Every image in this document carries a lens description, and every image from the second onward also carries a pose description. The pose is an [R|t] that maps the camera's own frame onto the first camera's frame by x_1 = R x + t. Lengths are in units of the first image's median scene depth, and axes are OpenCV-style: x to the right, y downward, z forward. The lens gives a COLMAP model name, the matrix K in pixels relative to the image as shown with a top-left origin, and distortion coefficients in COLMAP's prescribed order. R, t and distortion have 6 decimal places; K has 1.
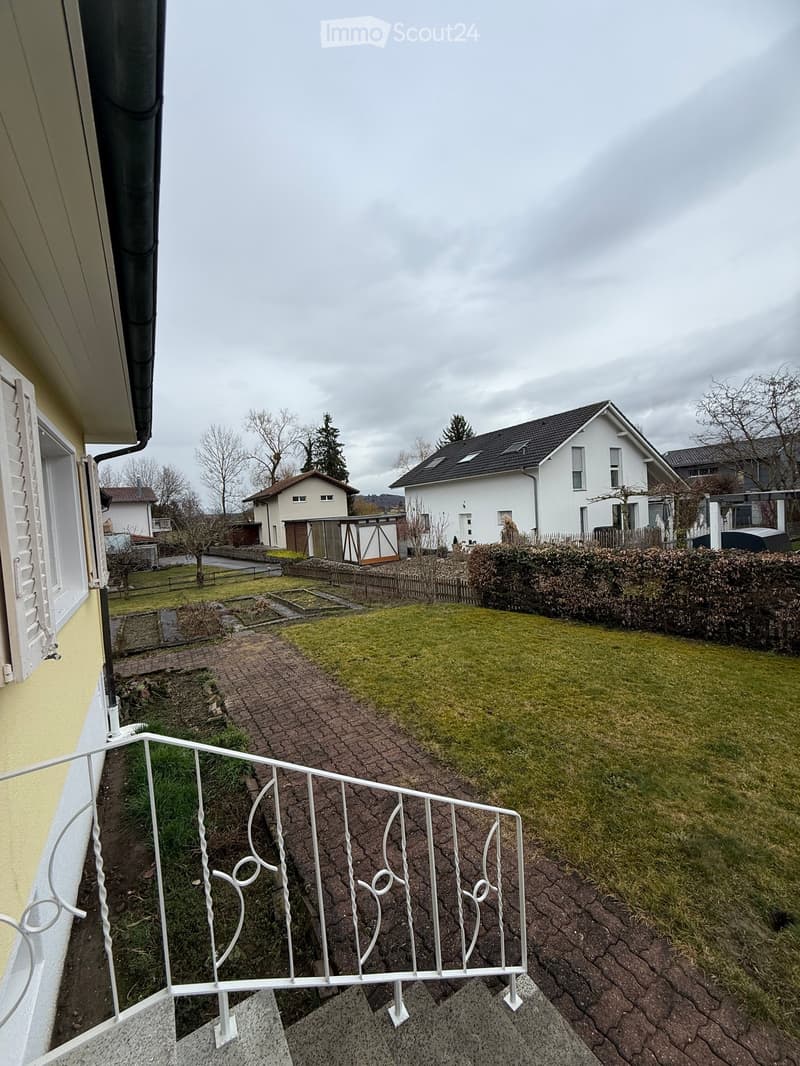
lens RADIAL K [[424.1, 0, 398.3], [0, 424.1, 532.2], [0, 0, 1]] dist [-0.001100, 0.000352]
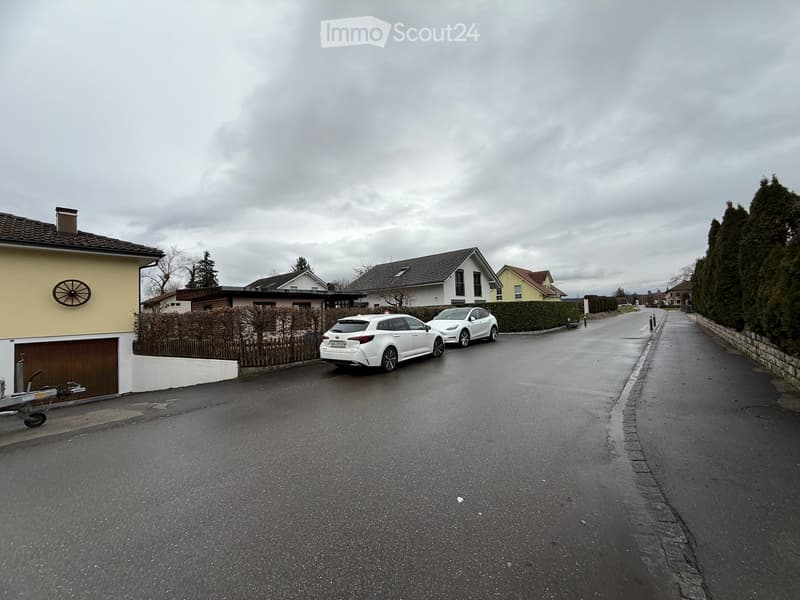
lens RADIAL K [[318.3, 0, 399.7], [0, 318.3, 303.1], [0, 0, 1]] dist [-0.001100, 0.000352]
pose [[0.944858, 0.031267, 0.325985, 0.355271], [0.002789, 0.994627, -0.103481, 0.088071], [-0.327469, 0.098684, 0.939694, -0.857235]]
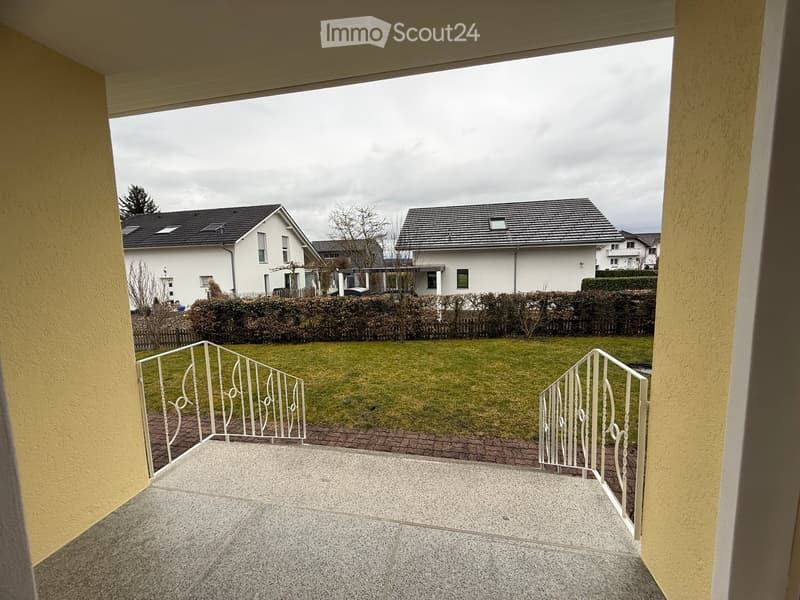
lens RADIAL K [[318.3, 0, 398.8], [0, 318.3, 300.4], [0, 0, 1]] dist [-0.001100, 0.000352]
pose [[0.671410, -0.035213, 0.740249, -0.066192], [0.022395, 0.999378, 0.027227, 0.009577], [-0.740748, -0.001703, 0.671781, -0.069103]]
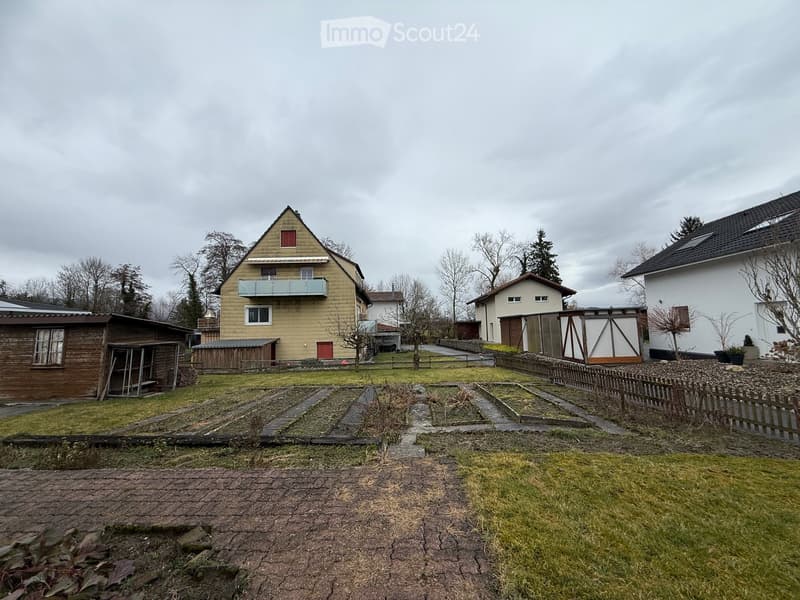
lens RADIAL K [[318.3, 0, 396.3], [0, 318.3, 298.3], [0, 0, 1]] dist [-0.001100, 0.000352]
pose [[0.833800, -0.010206, -0.551973, -0.059385], [-0.053603, 0.993608, -0.099344, 0.033345], [0.549459, 0.112421, 0.827923, 0.263036]]
